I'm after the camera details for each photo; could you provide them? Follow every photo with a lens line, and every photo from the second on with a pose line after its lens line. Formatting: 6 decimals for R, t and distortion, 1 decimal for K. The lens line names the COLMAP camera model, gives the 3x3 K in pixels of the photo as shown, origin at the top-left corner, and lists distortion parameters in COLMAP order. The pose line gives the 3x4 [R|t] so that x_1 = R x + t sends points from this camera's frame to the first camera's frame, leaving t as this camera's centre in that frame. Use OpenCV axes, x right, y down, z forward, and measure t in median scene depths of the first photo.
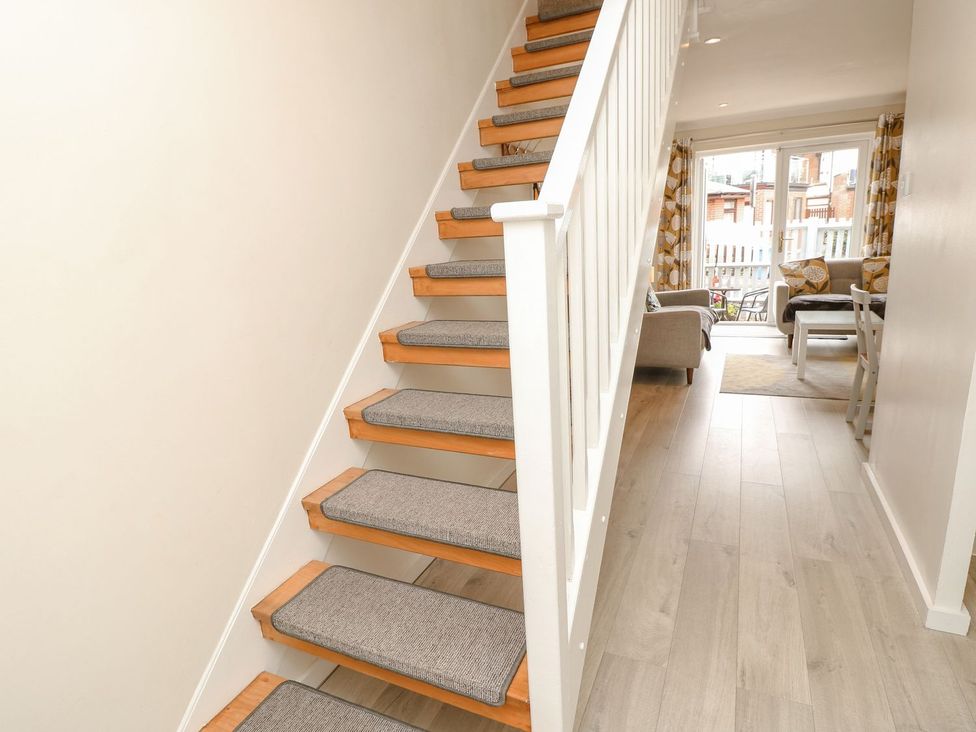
lens RADIAL K [[504.5, 0, 489.2], [0, 504.5, 361.9], [0, 0, 1]] dist [-0.002128, -0.012610]
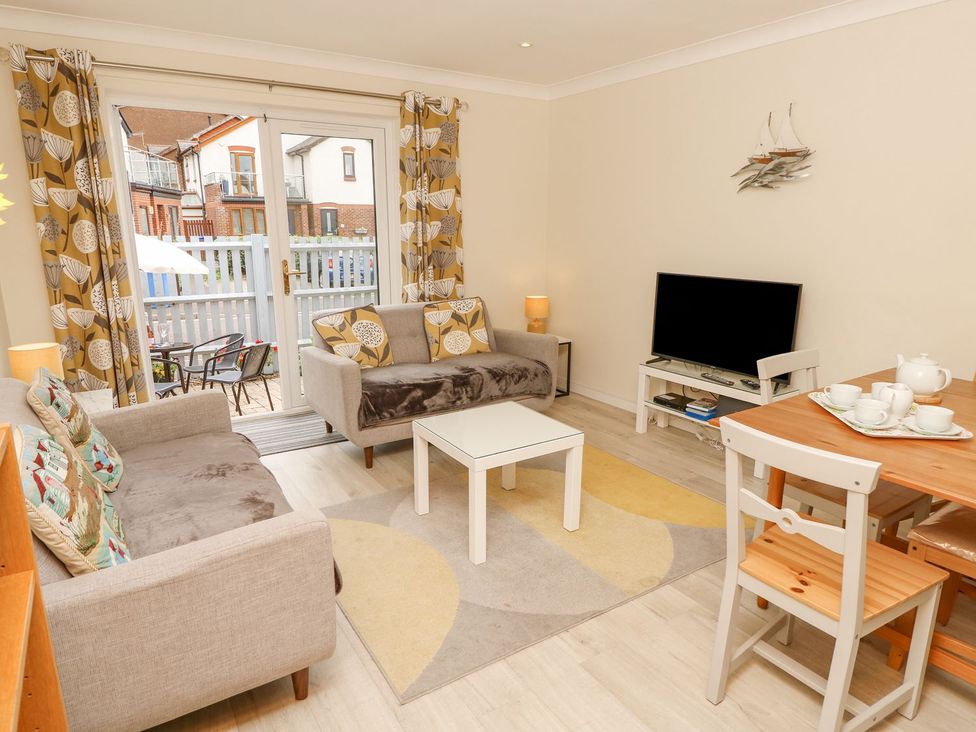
lens RADIAL K [[613.3, 0, 488.0], [0, 613.3, 366.0], [0, 0, 1]] dist [0.001016, -0.000164]
pose [[0.532710, -0.126480, 0.836793, 0.087438], [0.174687, 0.983909, 0.037509, -0.119076], [-0.828073, 0.126195, 0.546233, 0.413809]]
